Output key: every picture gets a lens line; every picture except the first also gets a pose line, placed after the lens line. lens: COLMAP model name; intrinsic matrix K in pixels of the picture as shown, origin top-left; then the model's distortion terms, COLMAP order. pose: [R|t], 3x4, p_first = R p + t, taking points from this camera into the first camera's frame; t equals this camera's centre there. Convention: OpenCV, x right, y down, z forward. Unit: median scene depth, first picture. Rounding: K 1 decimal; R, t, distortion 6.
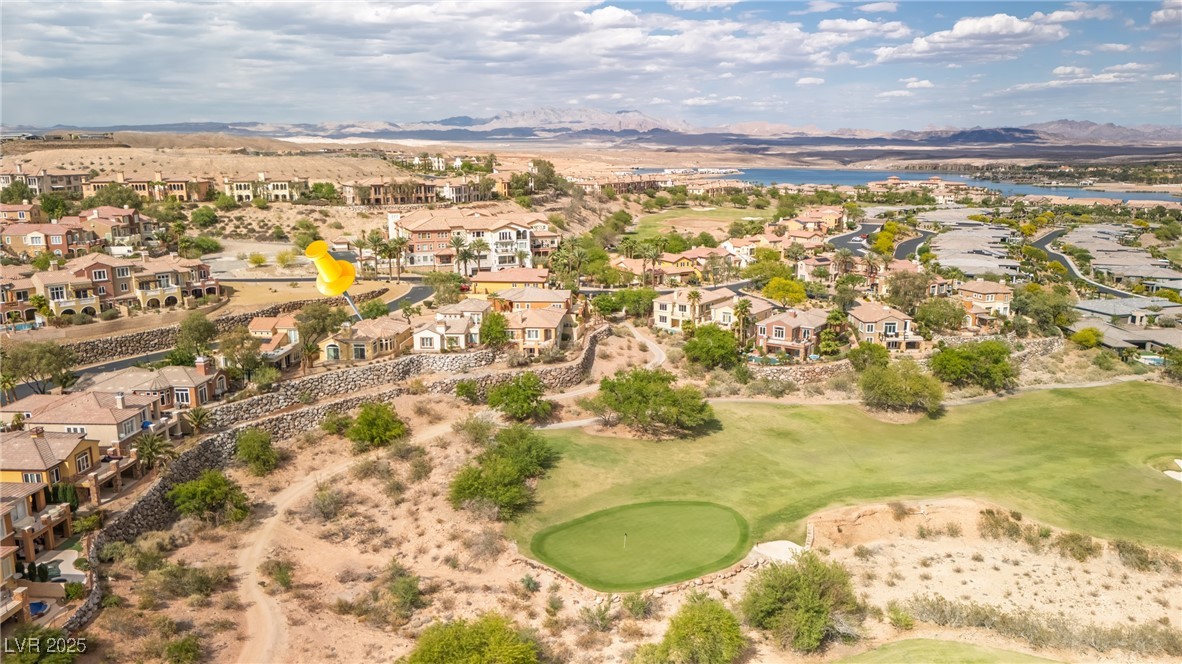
lens RADIAL K [[873.3, 0, 594.5], [0, 873.3, 325.7], [0, 0, 1]] dist [0.083104, -0.080094]
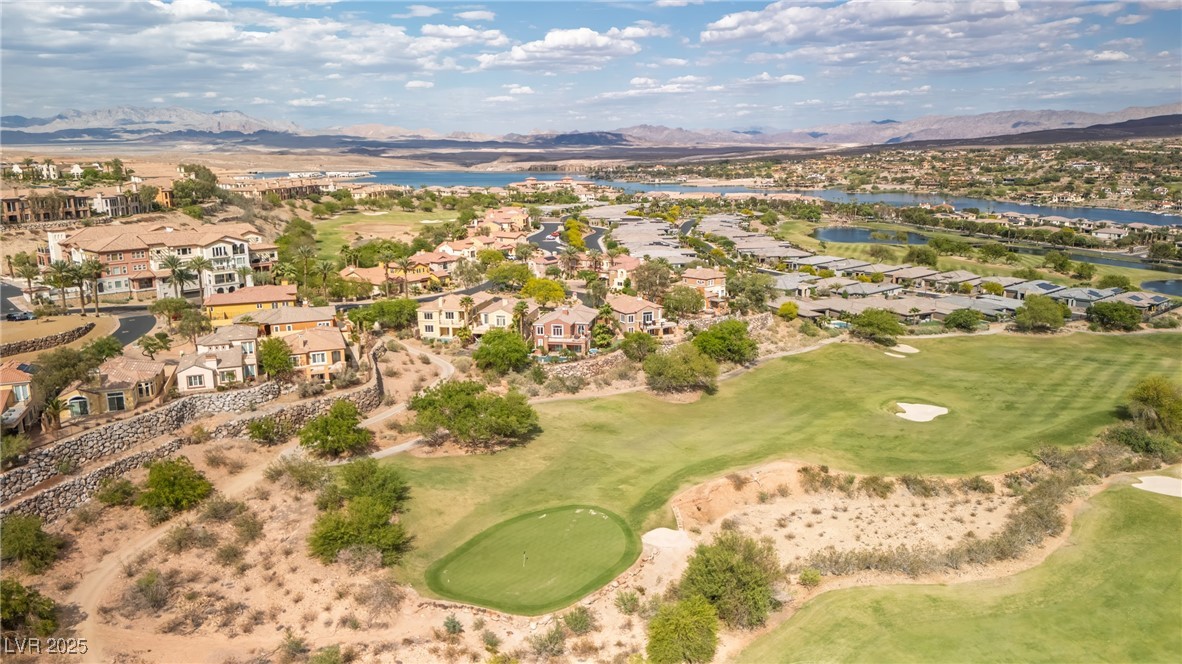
lens RADIAL K [[873.6, 0, 593.1], [0, 873.6, 327.5], [0, 0, 1]] dist [0.083371, -0.081941]
pose [[0.913384, -0.093709, 0.396168, -0.160326], [0.094145, 0.995389, 0.018392, -0.011047], [-0.396065, 0.020498, 0.917994, 0.053581]]
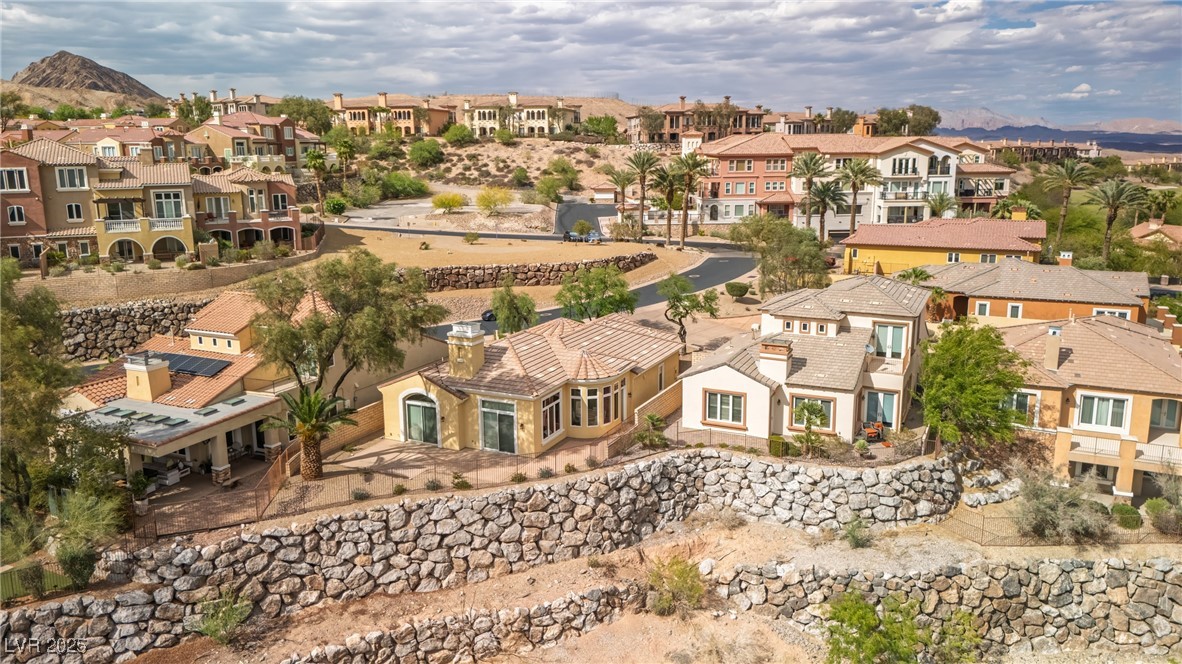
lens RADIAL K [[873.6, 0, 593.1], [0, 873.6, 327.5], [0, 0, 1]] dist [0.083371, -0.081941]
pose [[0.937050, 0.069765, -0.342155, -0.121760], [-0.070052, 0.997477, 0.011535, -0.008347], [0.342096, 0.013160, 0.939573, 0.642730]]
